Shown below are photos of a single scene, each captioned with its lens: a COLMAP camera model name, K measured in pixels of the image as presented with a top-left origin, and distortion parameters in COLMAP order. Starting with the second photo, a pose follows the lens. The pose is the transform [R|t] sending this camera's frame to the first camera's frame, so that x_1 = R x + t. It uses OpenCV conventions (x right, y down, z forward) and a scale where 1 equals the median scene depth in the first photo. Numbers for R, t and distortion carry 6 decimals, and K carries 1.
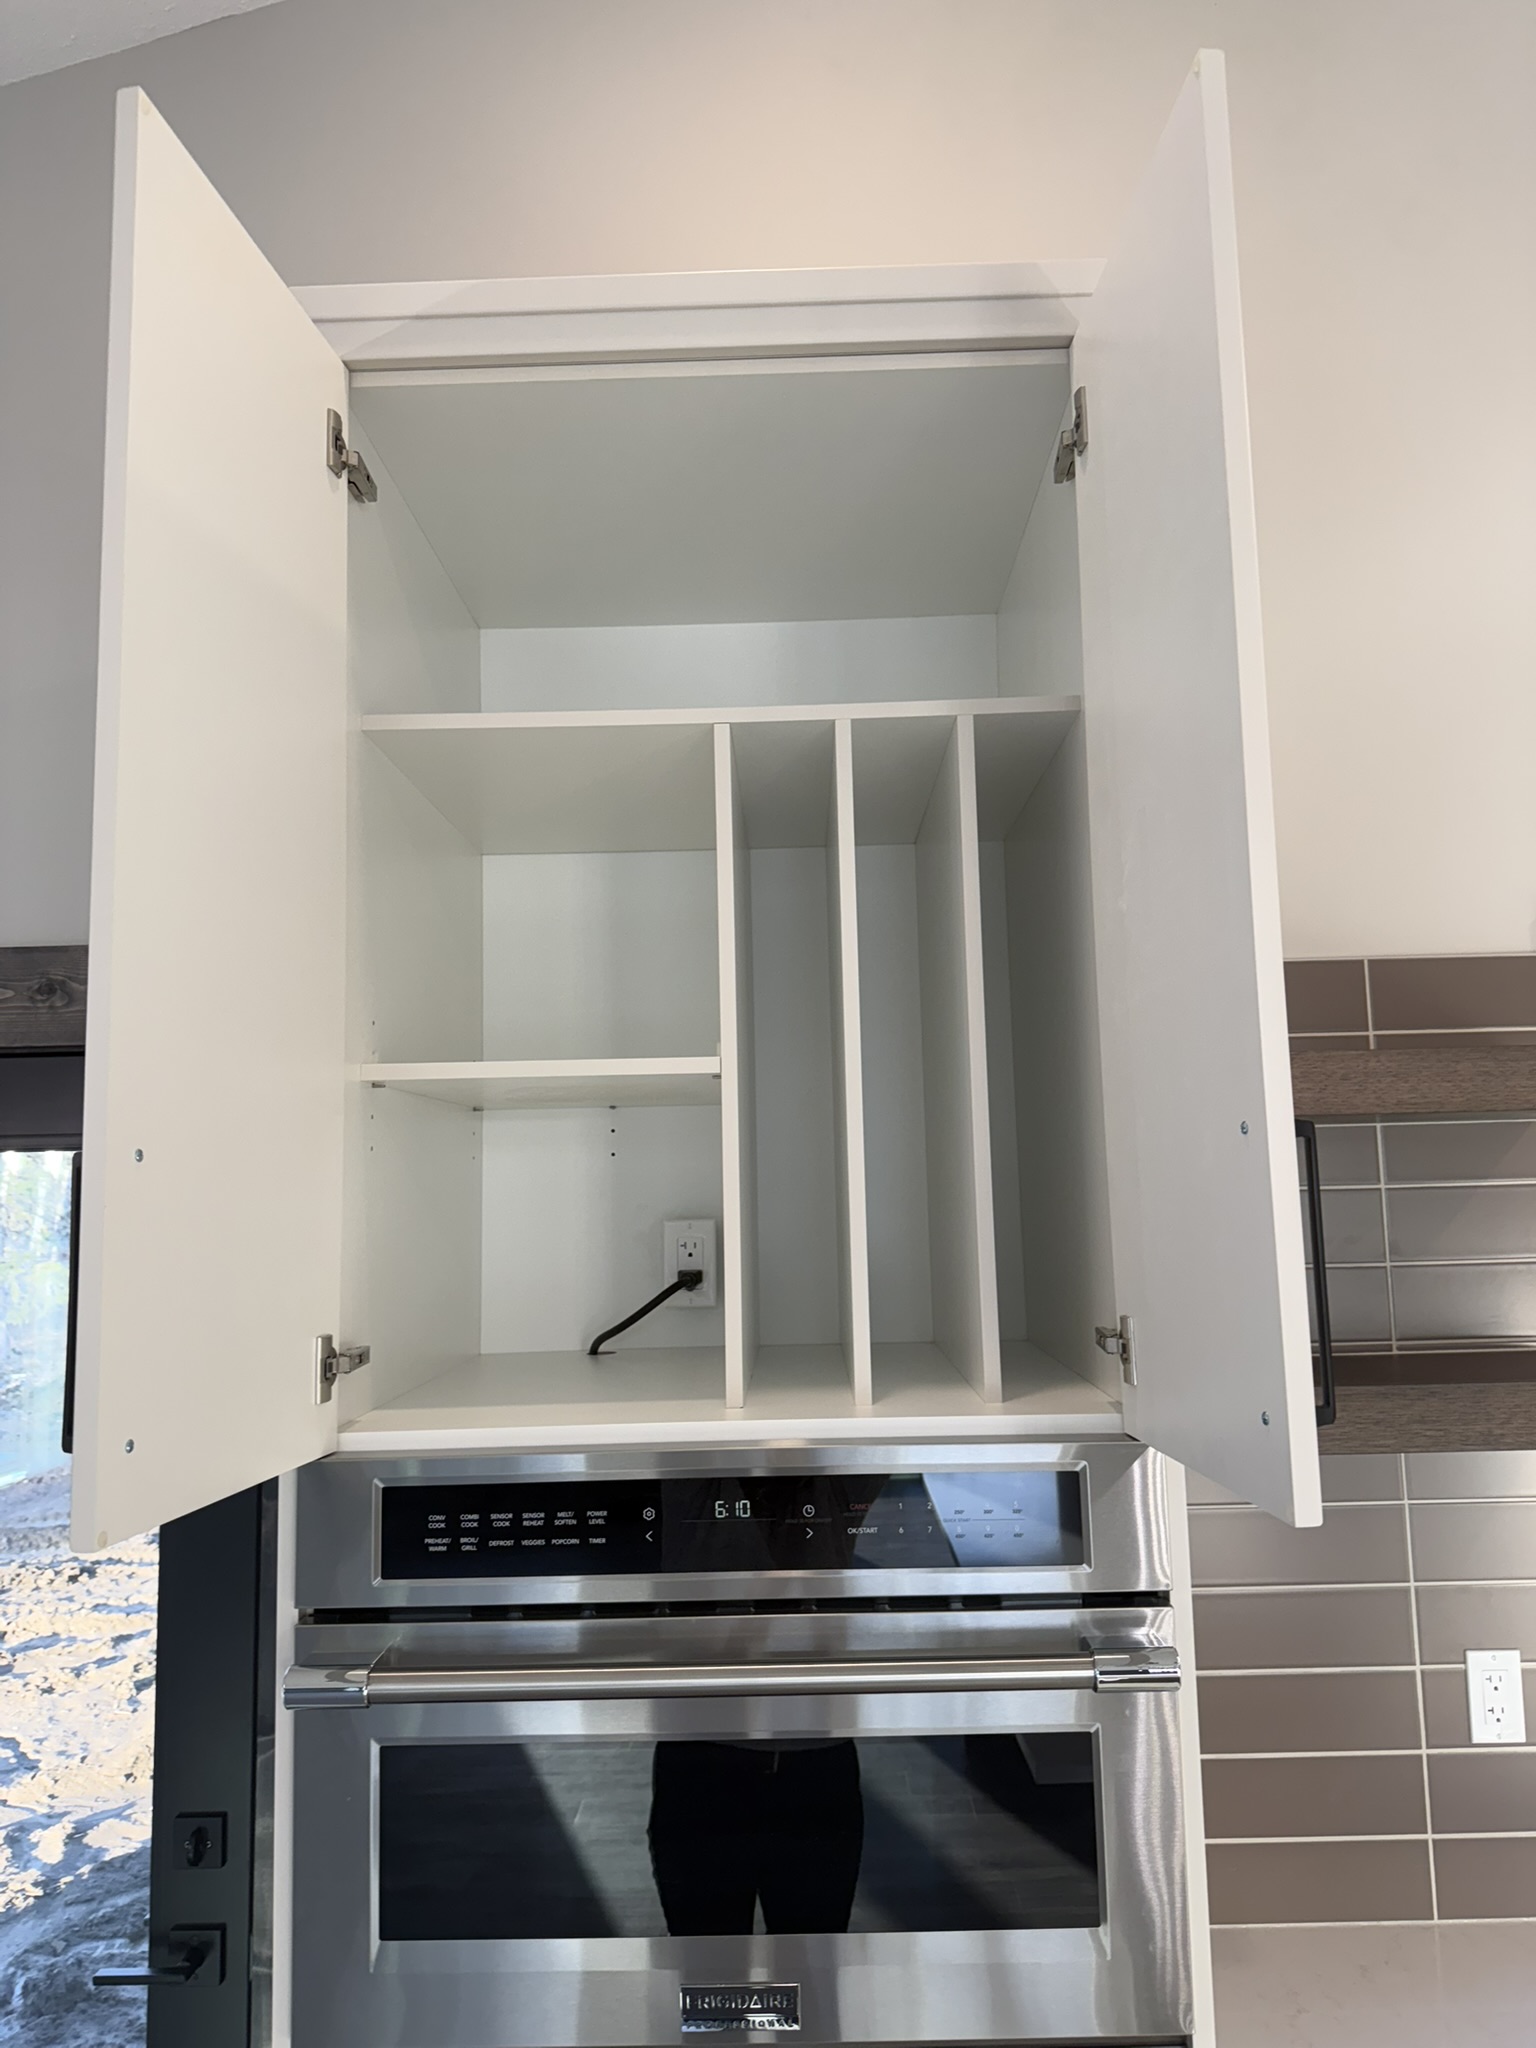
lens RADIAL K [[1452.8, 0, 772.0], [0, 1452.8, 1020.7], [0, 0, 1]] dist [0.043778, -0.025402]
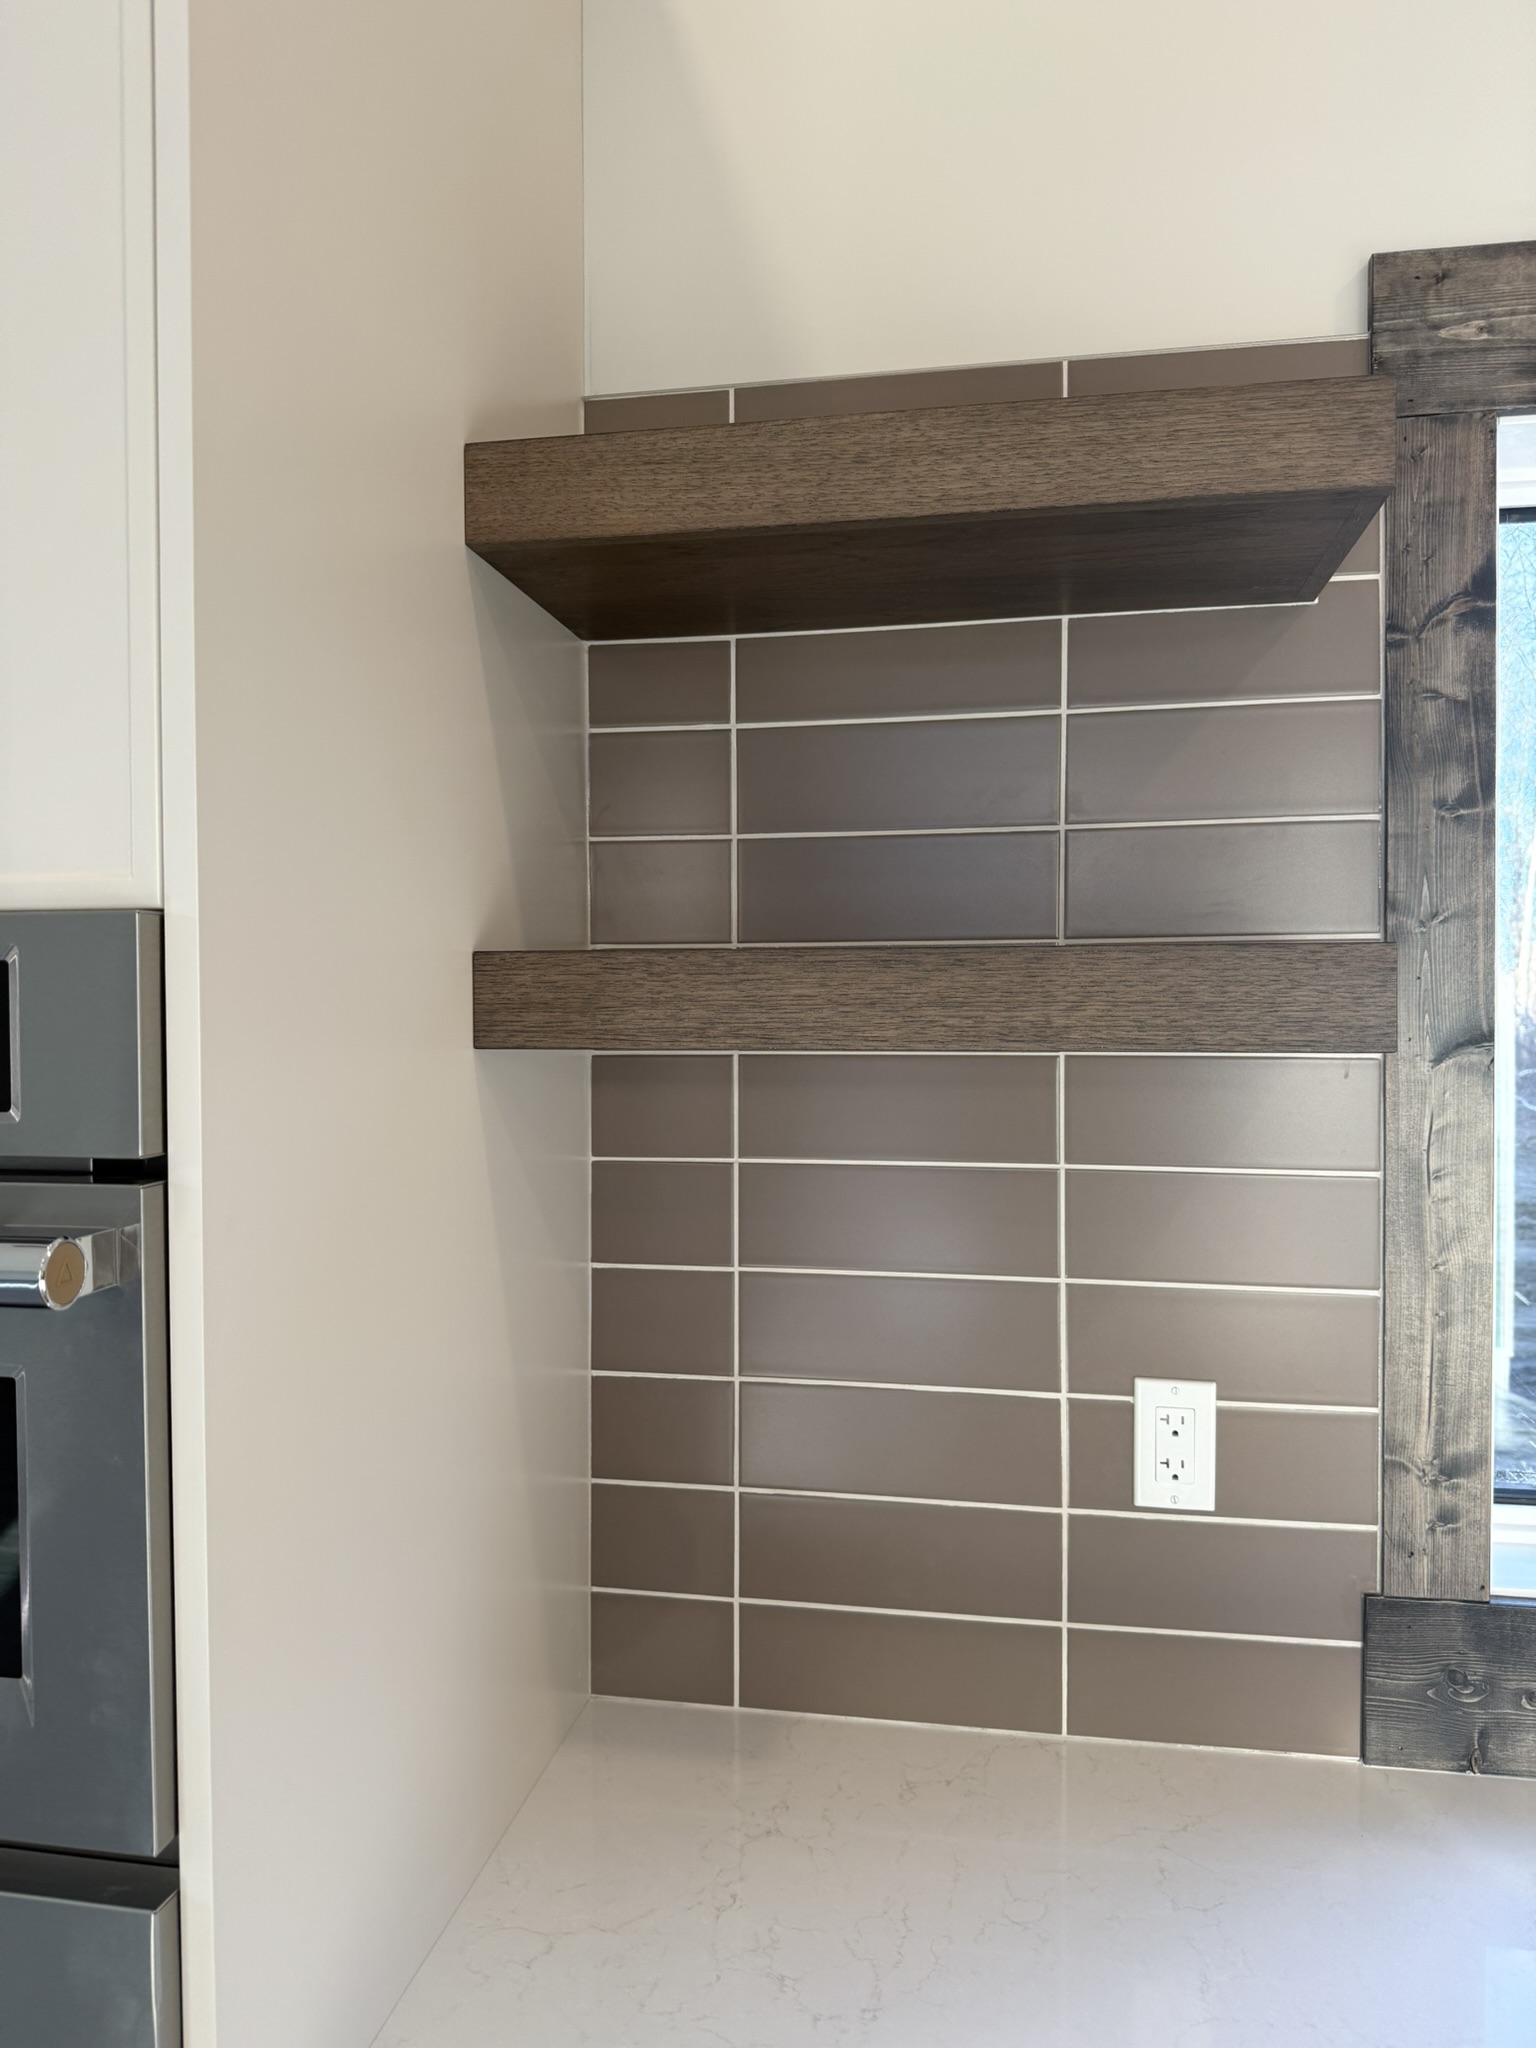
lens RADIAL K [[1452.8, 0, 764.7], [0, 1452.8, 1025.5], [0, 0, 1]] dist [0.043778, -0.025402]
pose [[0.985175, 0.024670, -0.169768, 0.413837], [-0.002424, 0.991509, 0.130017, 0.175015], [0.171534, -0.127678, 0.976870, 0.322223]]
